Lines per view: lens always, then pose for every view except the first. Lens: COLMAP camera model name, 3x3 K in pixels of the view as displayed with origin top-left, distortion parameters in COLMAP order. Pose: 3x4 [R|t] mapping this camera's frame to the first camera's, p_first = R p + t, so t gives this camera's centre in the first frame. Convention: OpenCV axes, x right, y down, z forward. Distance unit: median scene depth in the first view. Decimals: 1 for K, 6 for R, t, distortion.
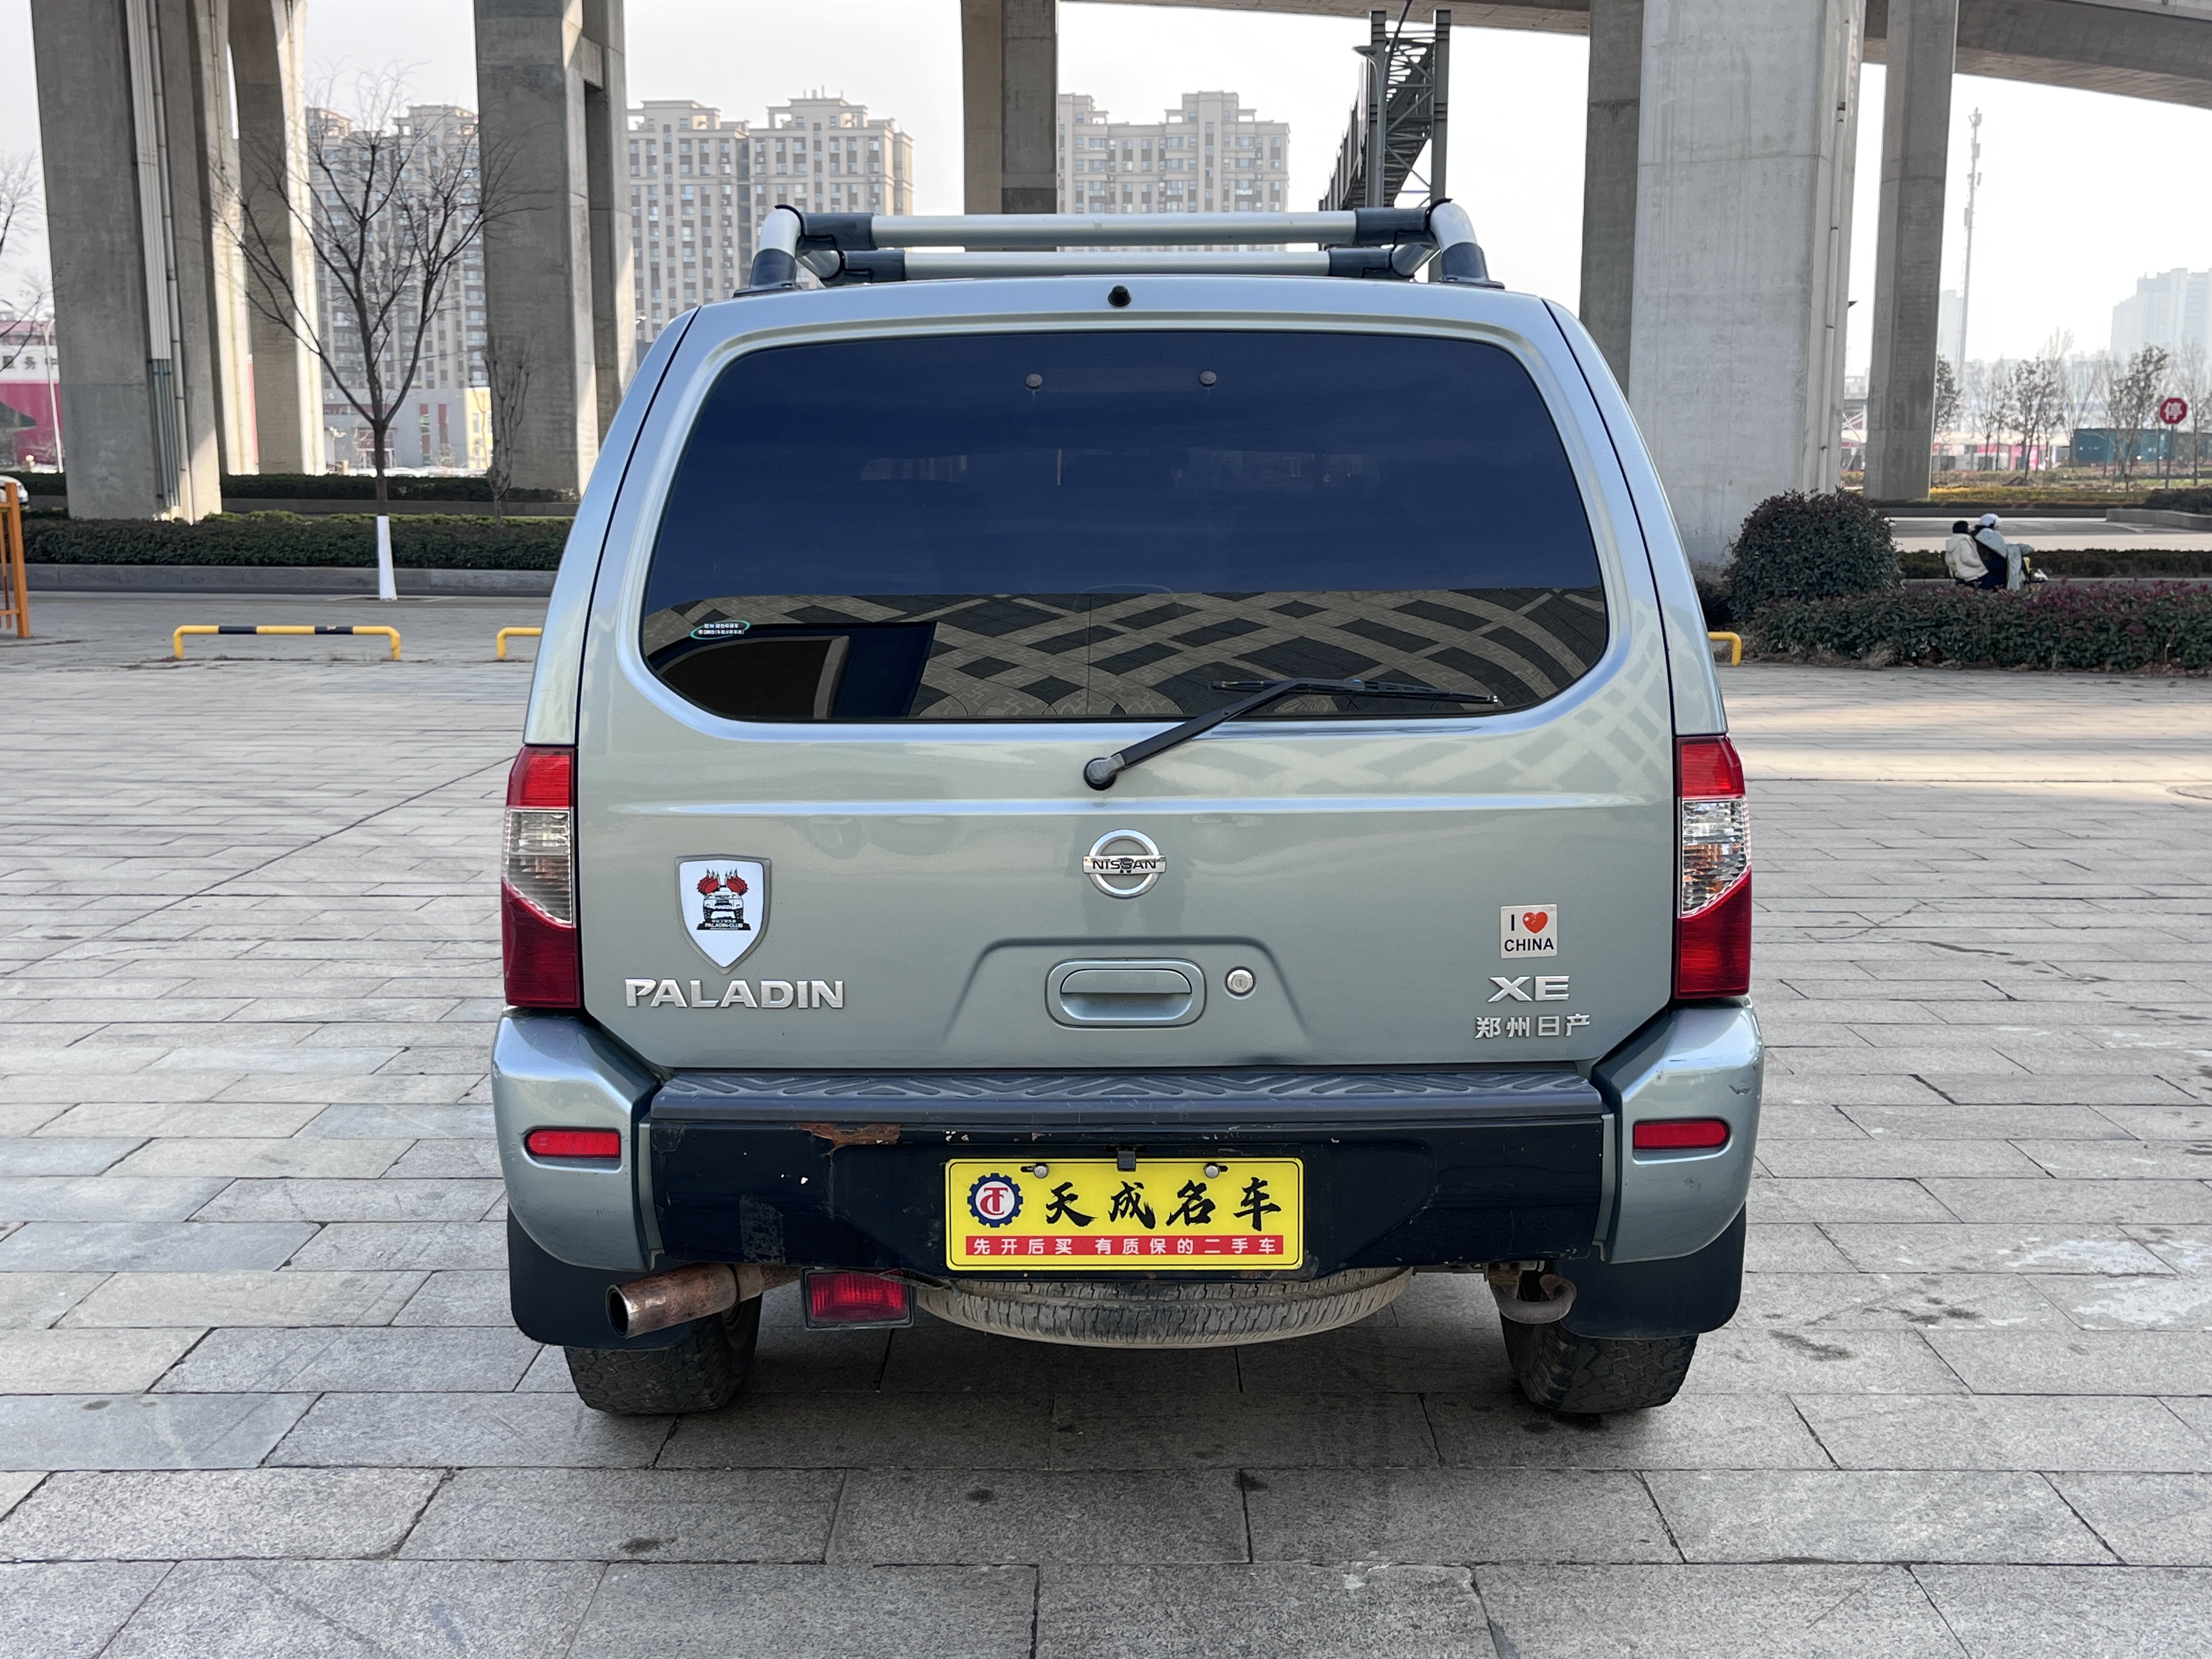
lens RADIAL K [[2374.2, 0, 1108.6], [0, 2374.2, 836.1], [0, 0, 1]] dist [0.027681, -0.005851]
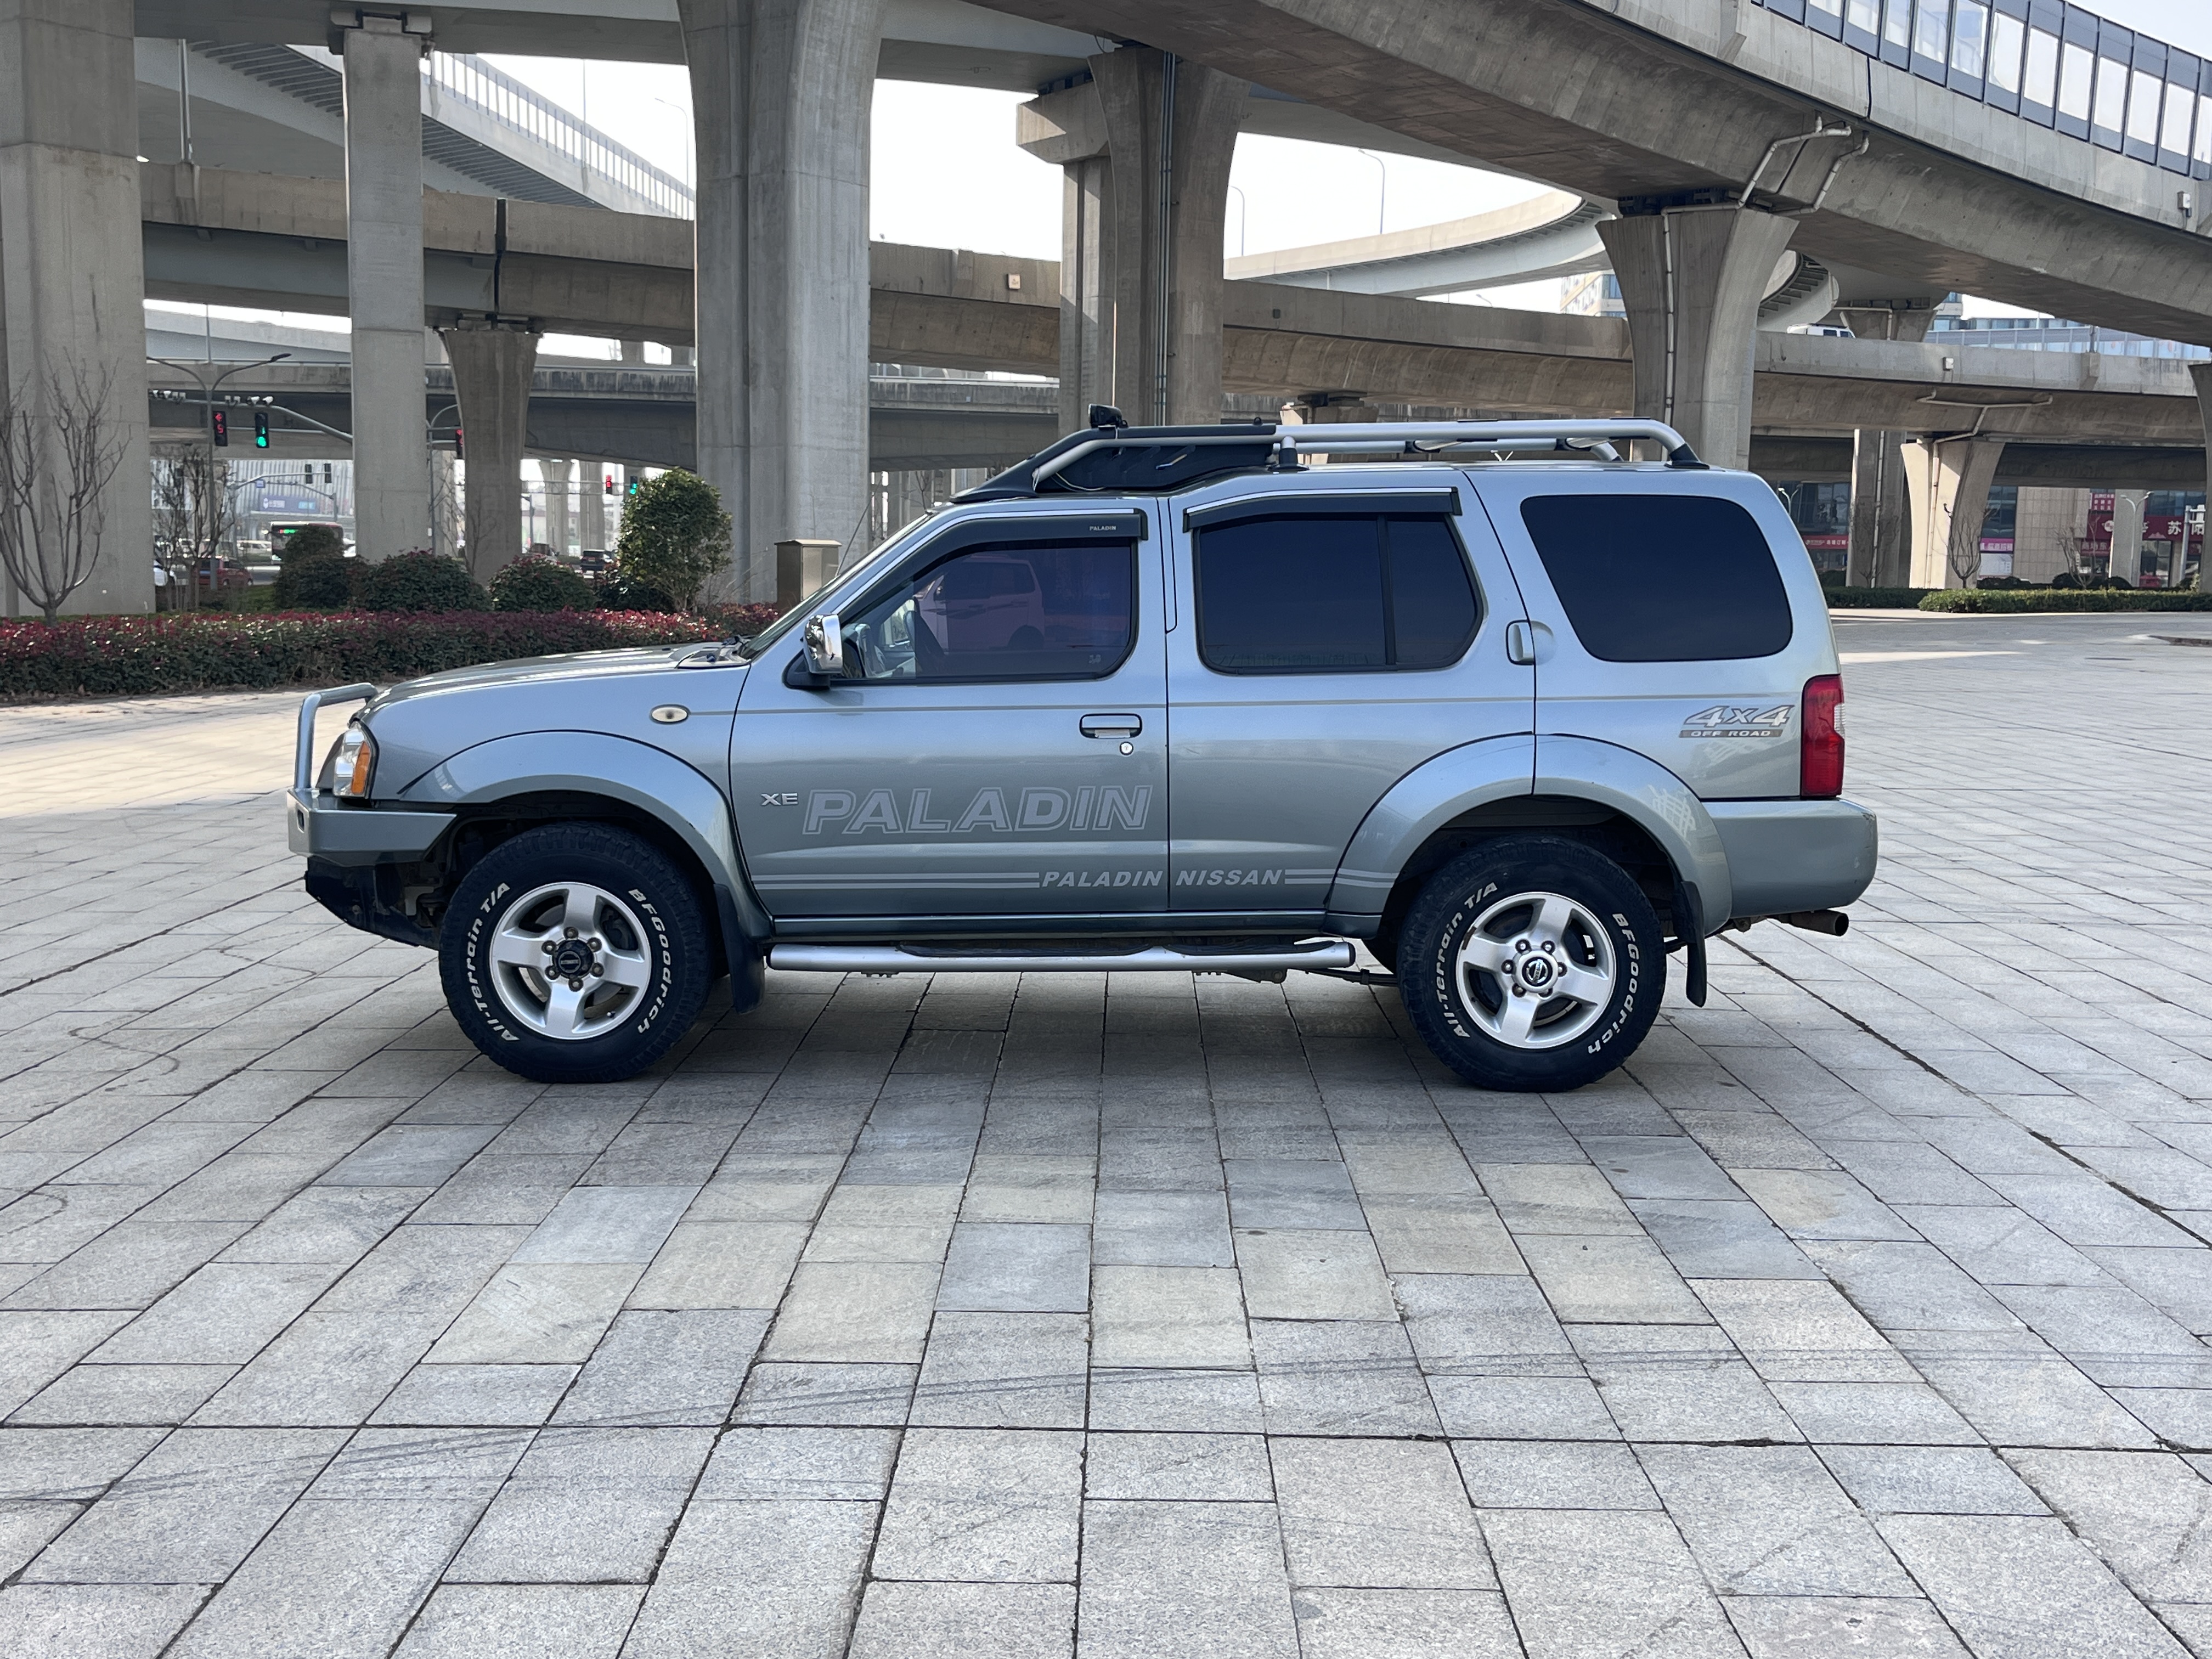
lens RADIAL K [[2361.6, 0, 1114.0], [0, 2361.6, 837.3], [0, 0, 1]] dist [0.064705, -0.017943]
pose [[0.000412, -0.118310, 0.992977, -0.371673], [0.137314, 0.983577, 0.117133, -0.036375], [-0.990527, 0.136302, 0.016651, 0.250467]]
